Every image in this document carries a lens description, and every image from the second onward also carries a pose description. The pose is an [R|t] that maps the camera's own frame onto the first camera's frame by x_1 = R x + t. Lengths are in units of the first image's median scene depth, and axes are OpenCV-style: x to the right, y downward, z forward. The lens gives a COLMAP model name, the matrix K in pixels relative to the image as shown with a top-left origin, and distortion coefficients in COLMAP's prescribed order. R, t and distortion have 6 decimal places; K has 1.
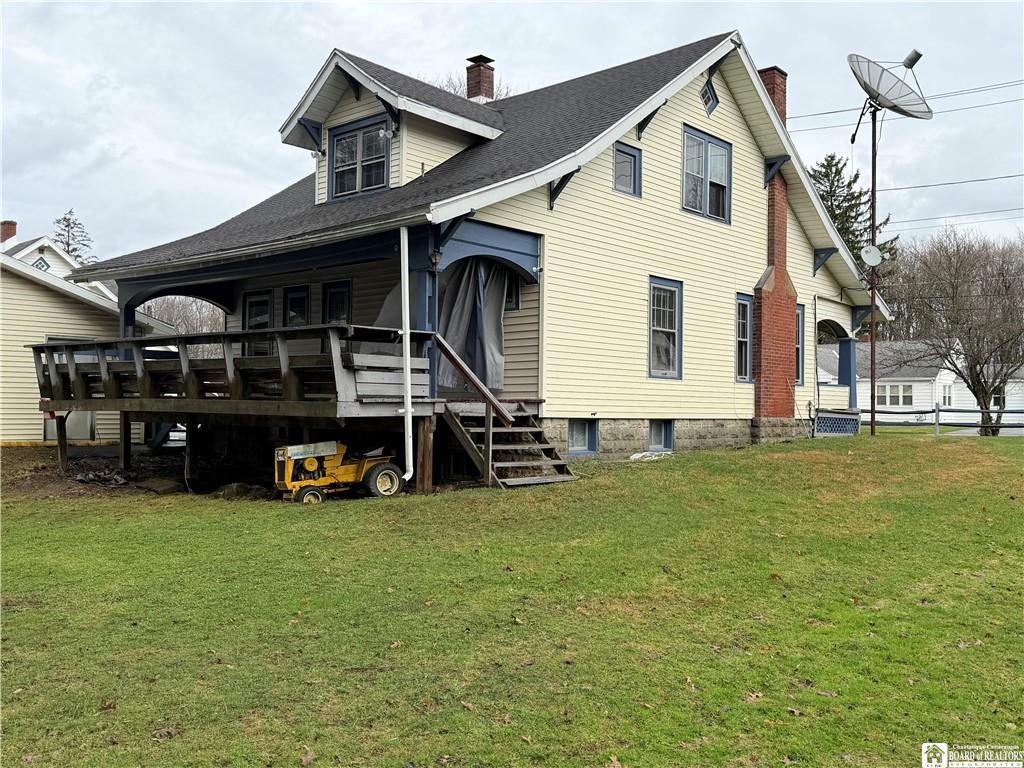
lens RADIAL K [[965.5, 0, 511.2], [0, 965.5, 388.6], [0, 0, 1]] dist [0.013076, 0.000000]
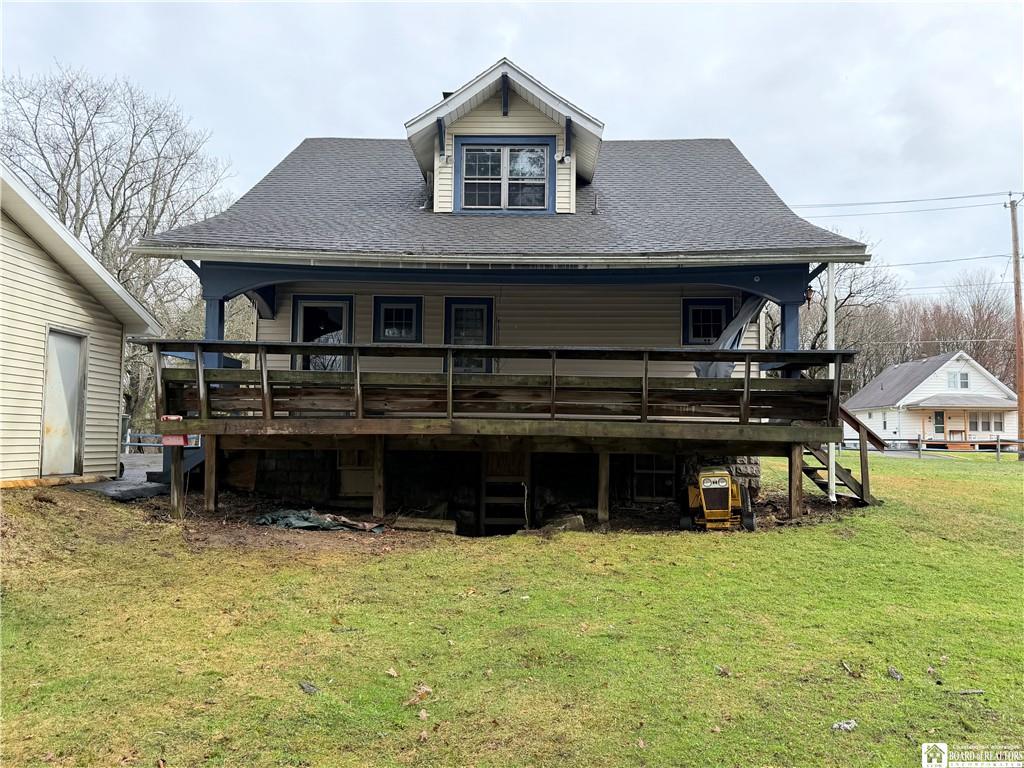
lens RADIAL K [[812.8, 0, 514.0], [0, 812.8, 391.0], [0, 0, 1]] dist [0.042599, -0.029203]
pose [[0.760022, 0.034360, 0.648988, -0.652513], [-0.018613, 0.999343, -0.031111, 0.004563], [-0.649631, 0.011566, 0.760162, 0.359416]]
